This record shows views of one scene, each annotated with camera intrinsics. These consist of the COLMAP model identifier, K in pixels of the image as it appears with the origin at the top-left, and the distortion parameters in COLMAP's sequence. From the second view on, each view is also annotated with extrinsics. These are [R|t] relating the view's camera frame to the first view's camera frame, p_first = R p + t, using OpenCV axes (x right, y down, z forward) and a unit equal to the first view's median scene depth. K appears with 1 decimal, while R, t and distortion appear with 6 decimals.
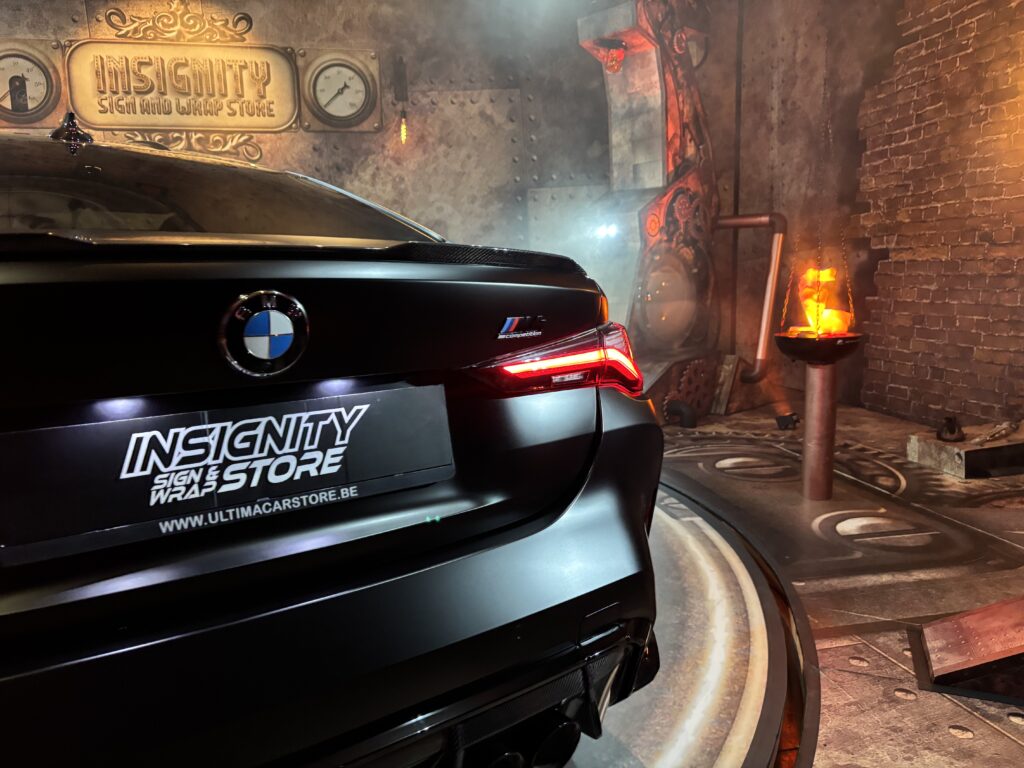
lens RADIAL K [[768.9, 0, 521.2], [0, 768.9, 385.9], [0, 0, 1]] dist [0.042791, -0.056248]
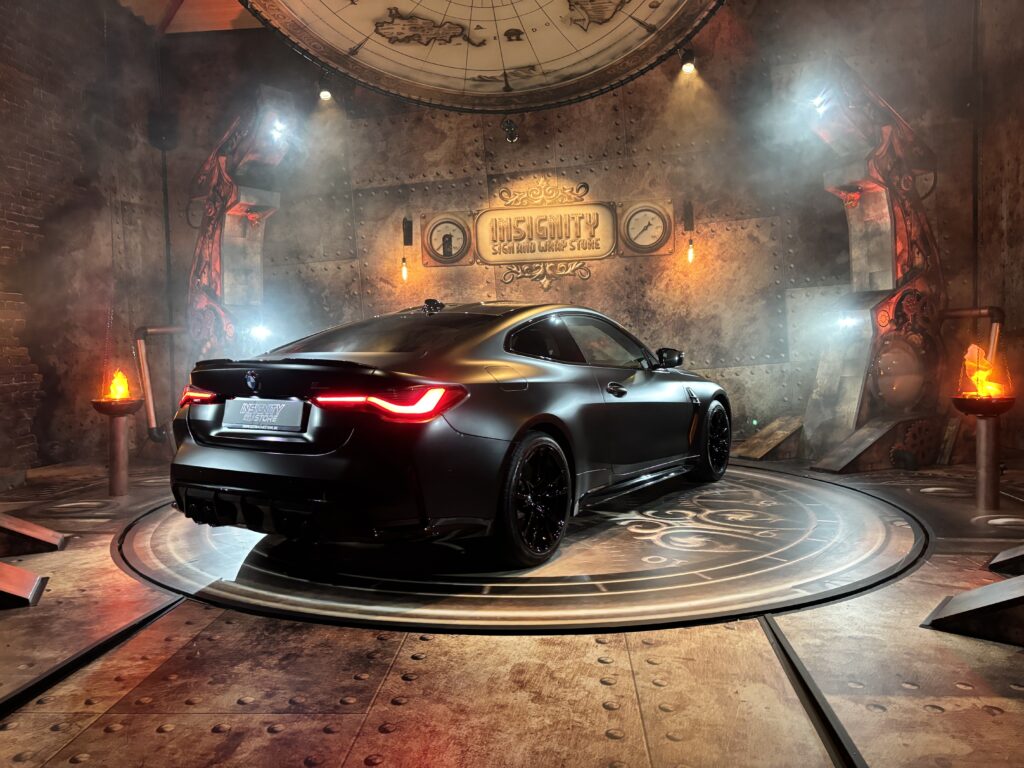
lens RADIAL K [[771.2, 0, 517.8], [0, 771.2, 377.8], [0, 0, 1]] dist [0.059526, -0.067591]
pose [[0.942197, 0.005405, -0.335017, 0.025742], [-0.042089, 0.993859, -0.102337, 0.053373], [0.332406, 0.110522, 0.936638, -0.428067]]
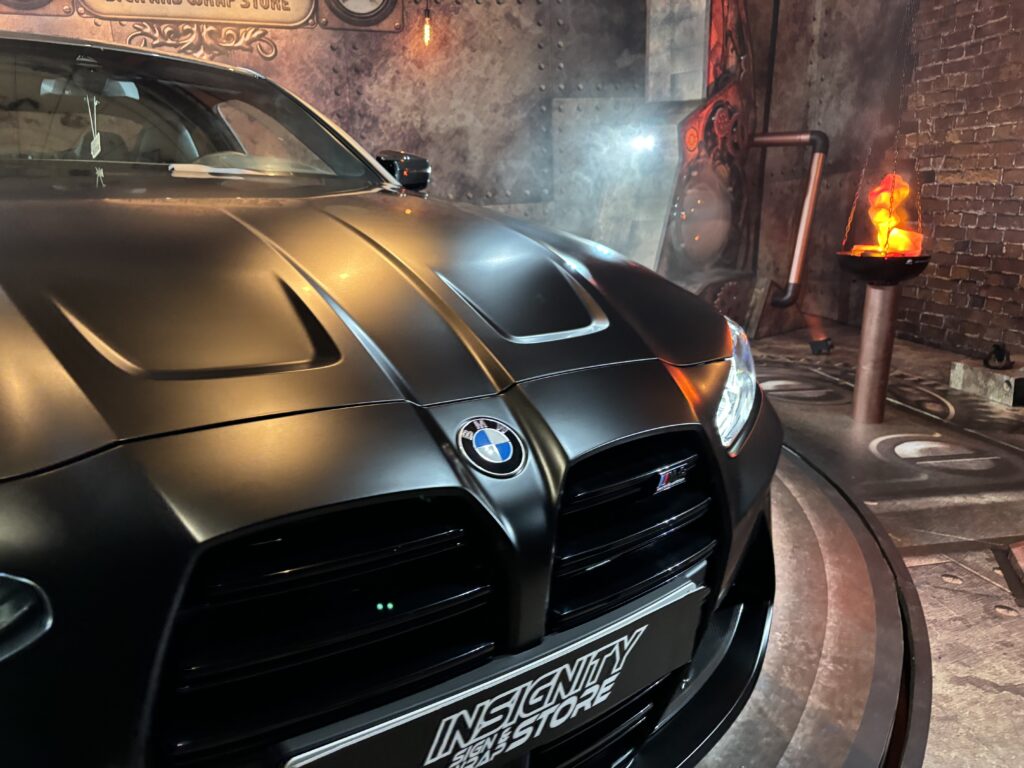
lens RADIAL K [[771.2, 0, 517.8], [0, 771.2, 377.8], [0, 0, 1]] dist [0.059526, -0.067591]
pose [[0.999530, 0.026288, 0.015757, -0.050026], [-0.027539, 0.995975, 0.085295, 0.010103], [-0.013451, -0.085688, 0.996231, 0.011334]]
